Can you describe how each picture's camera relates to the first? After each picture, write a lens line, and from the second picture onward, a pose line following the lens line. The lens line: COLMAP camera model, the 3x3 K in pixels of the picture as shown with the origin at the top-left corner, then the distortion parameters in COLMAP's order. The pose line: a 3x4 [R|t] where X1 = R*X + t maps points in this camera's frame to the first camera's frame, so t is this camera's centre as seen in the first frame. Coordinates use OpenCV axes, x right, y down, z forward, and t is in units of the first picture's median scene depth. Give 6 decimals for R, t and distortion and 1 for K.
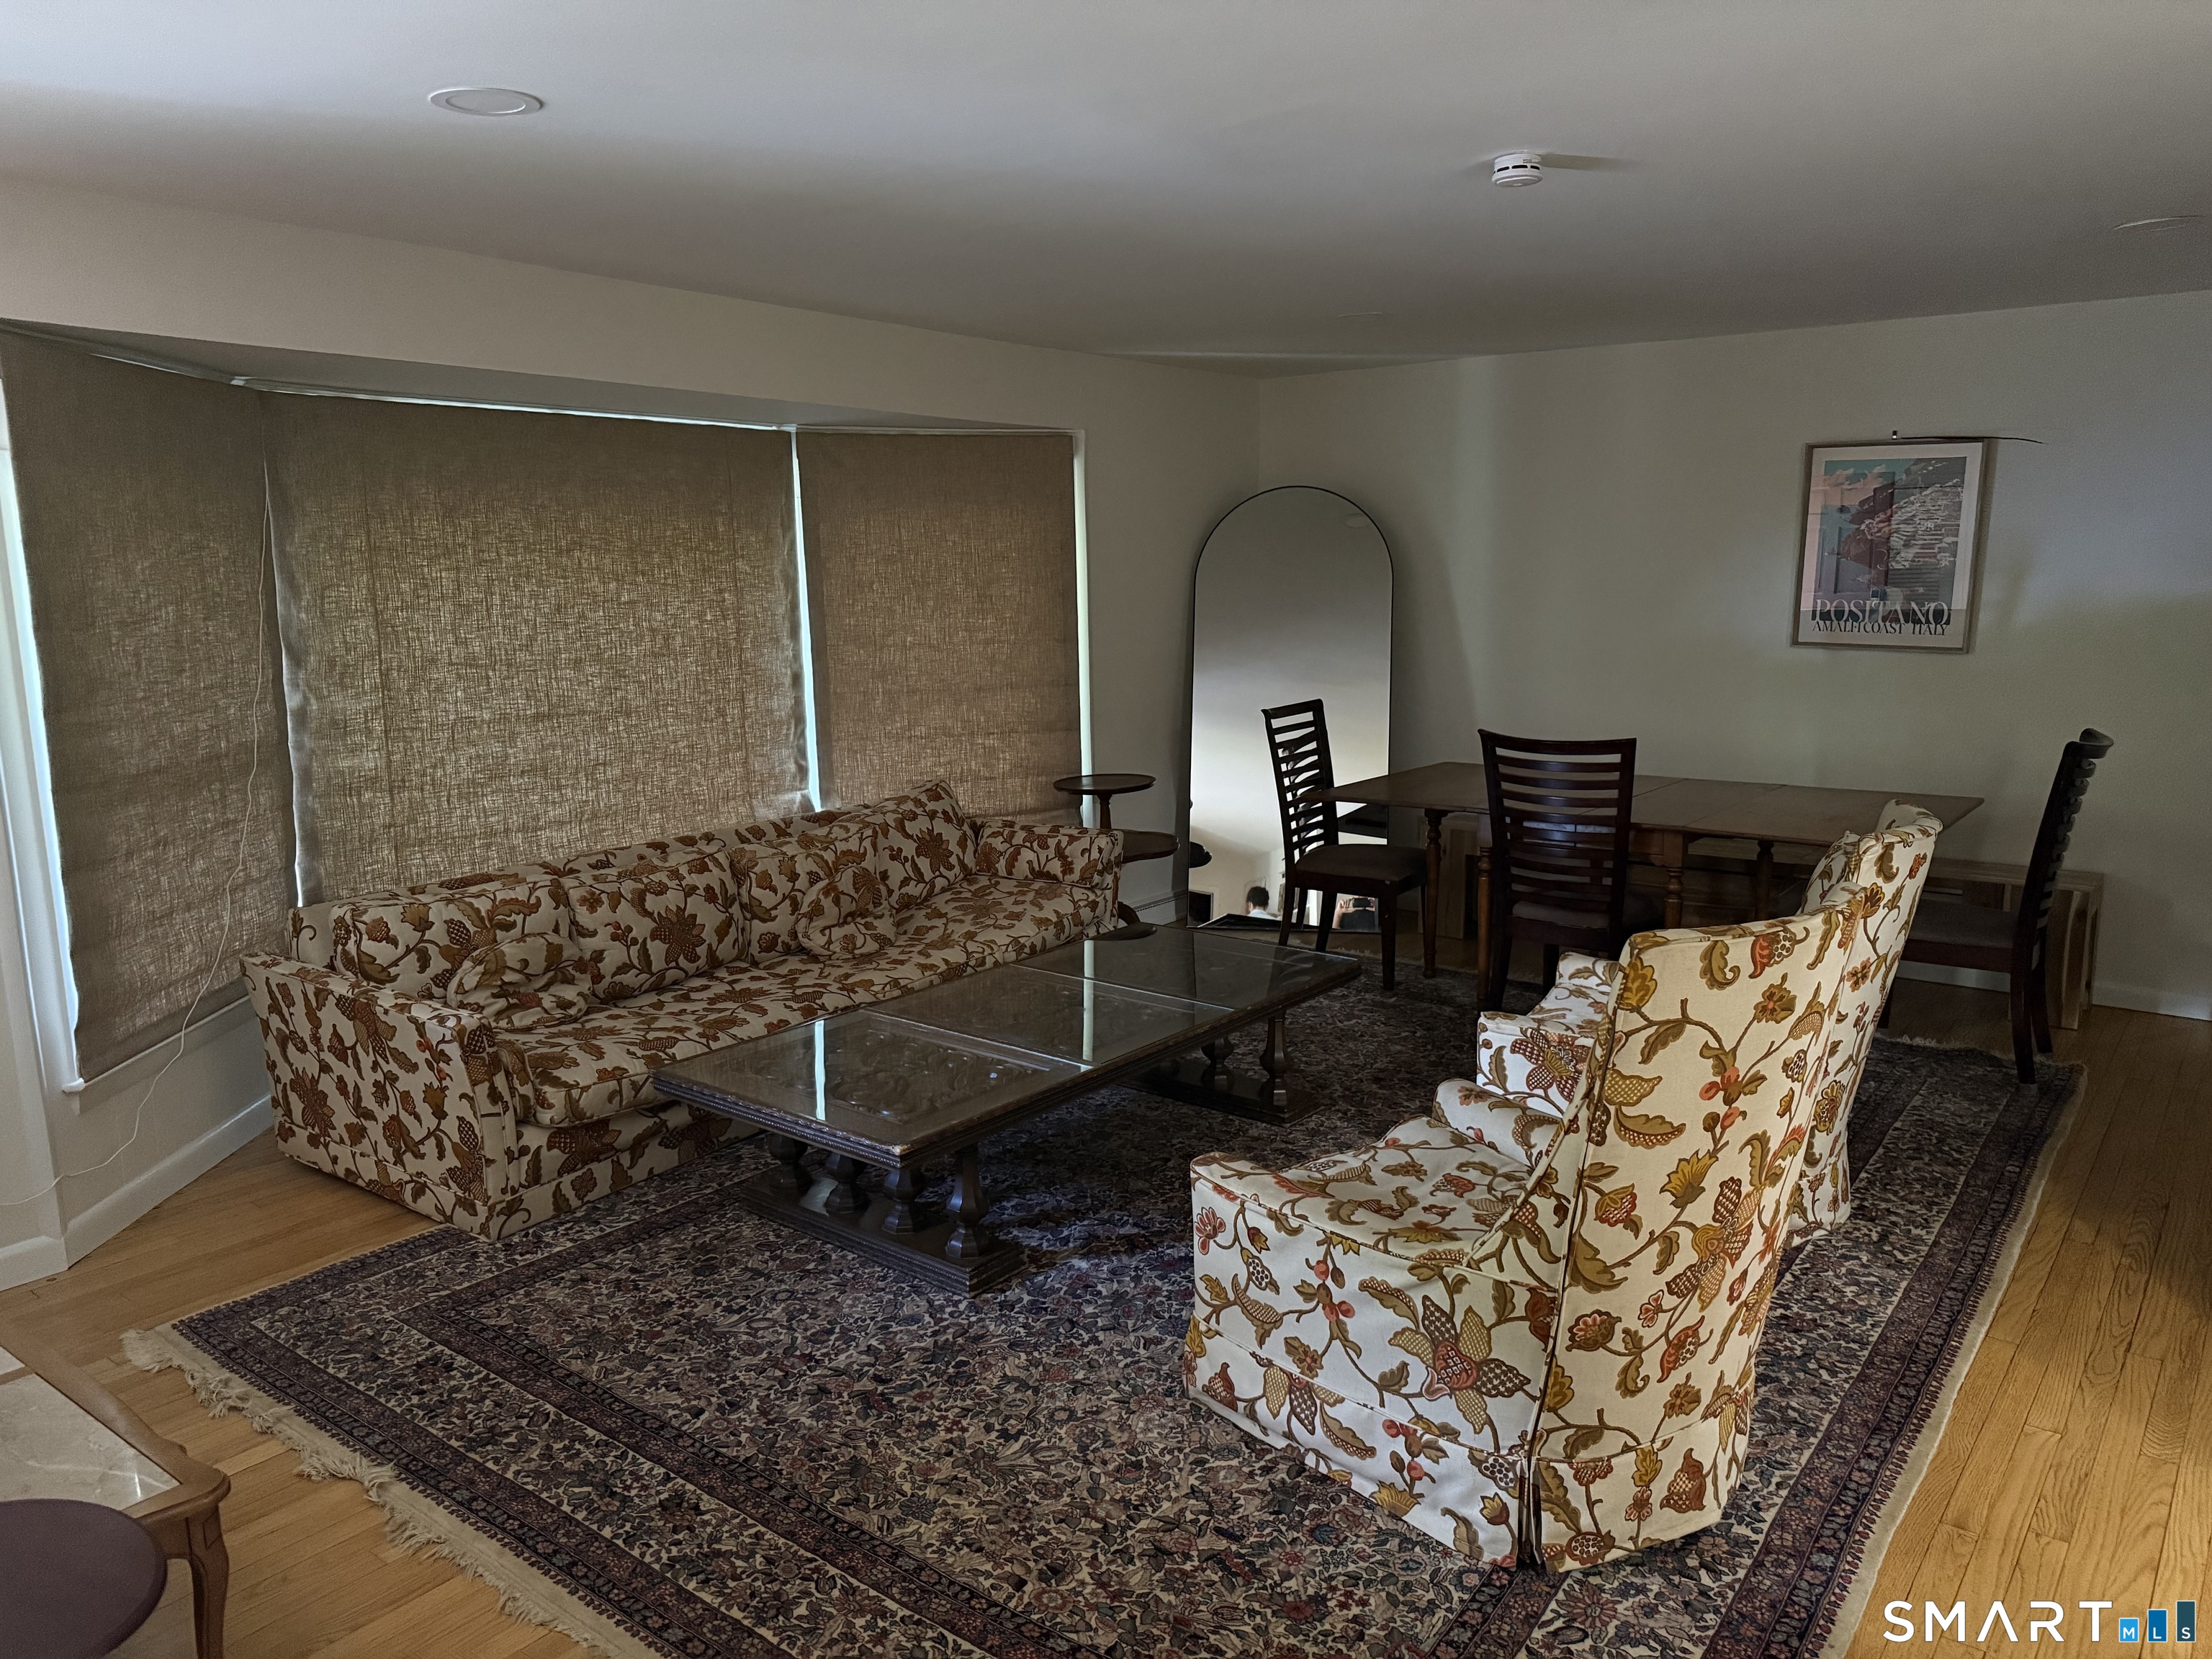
lens RADIAL K [[1559.7, 0, 1109.3], [0, 1559.7, 828.0], [0, 0, 1]] dist [0.109754, -0.257776]
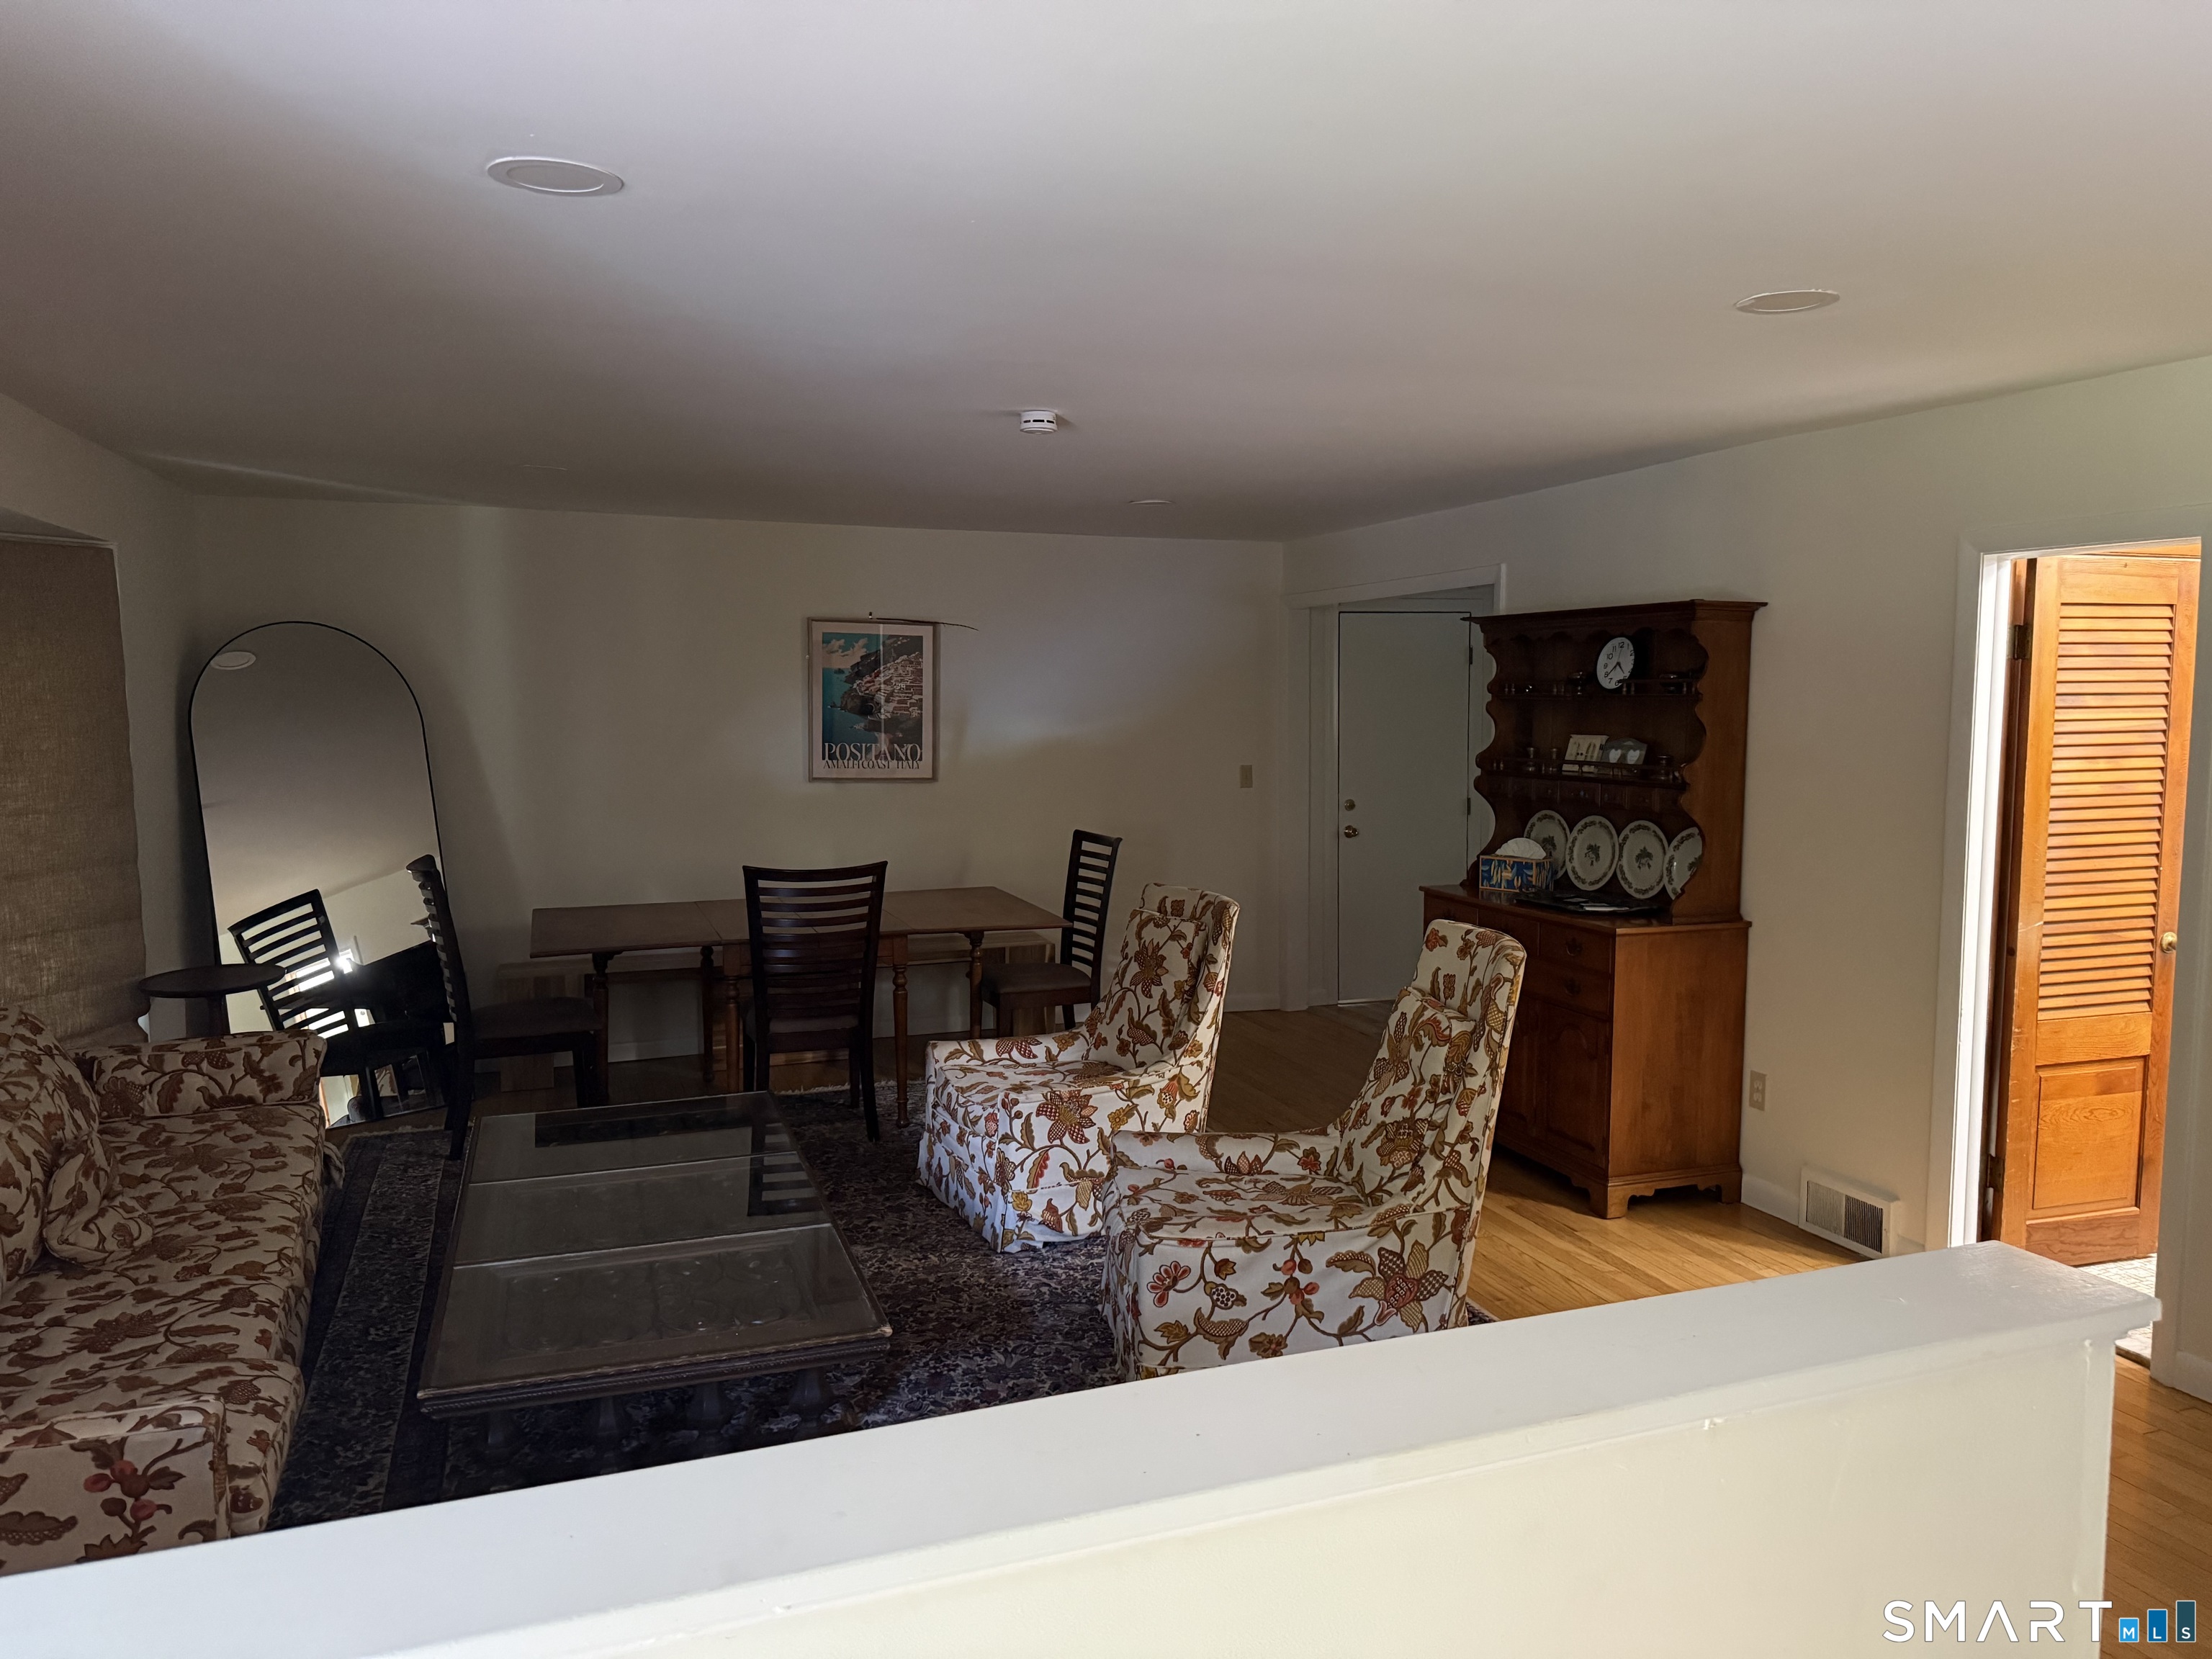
lens RADIAL K [[1534.5, 0, 1113.6], [0, 1534.5, 818.6], [0, 0, 1]] dist [0.101794, -0.127465]
pose [[0.518017, -0.057073, 0.853464, -0.894602], [0.131956, 0.991159, -0.013811, -0.077451], [-0.845131, 0.119774, 0.520969, 0.365569]]
